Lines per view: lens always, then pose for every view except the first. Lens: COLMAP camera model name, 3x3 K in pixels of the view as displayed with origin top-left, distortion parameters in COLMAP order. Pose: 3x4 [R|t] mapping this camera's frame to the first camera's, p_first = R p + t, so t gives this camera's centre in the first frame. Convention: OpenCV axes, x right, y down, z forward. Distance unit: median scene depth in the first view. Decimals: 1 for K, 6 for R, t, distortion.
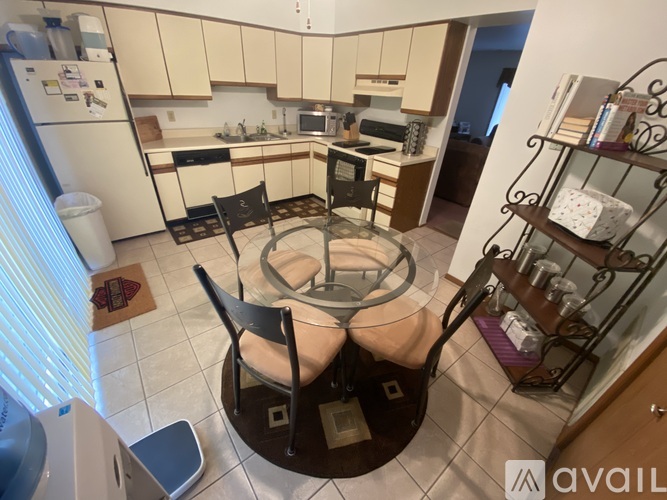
lens RADIAL K [[271.1, 0, 333.5], [0, 271.1, 250.0], [0, 0, 1]] dist [0.001834, 0.000022]
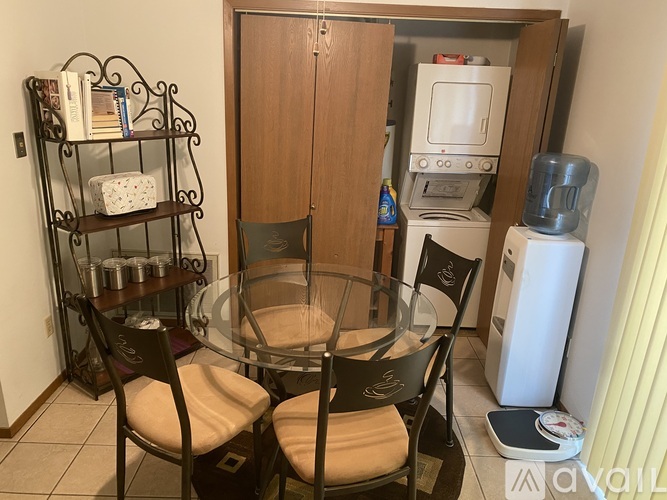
lens RADIAL K [[502.8, 0, 333.5], [0, 502.8, 250.0], [0, 0, 1]] dist [0.001515, 0.000505]
pose [[-0.780809, -0.287462, 0.554709, -0.796915], [0.252195, 0.667294, 0.700797, -1.115981], [-0.571607, 0.687084, -0.448533, 1.534118]]
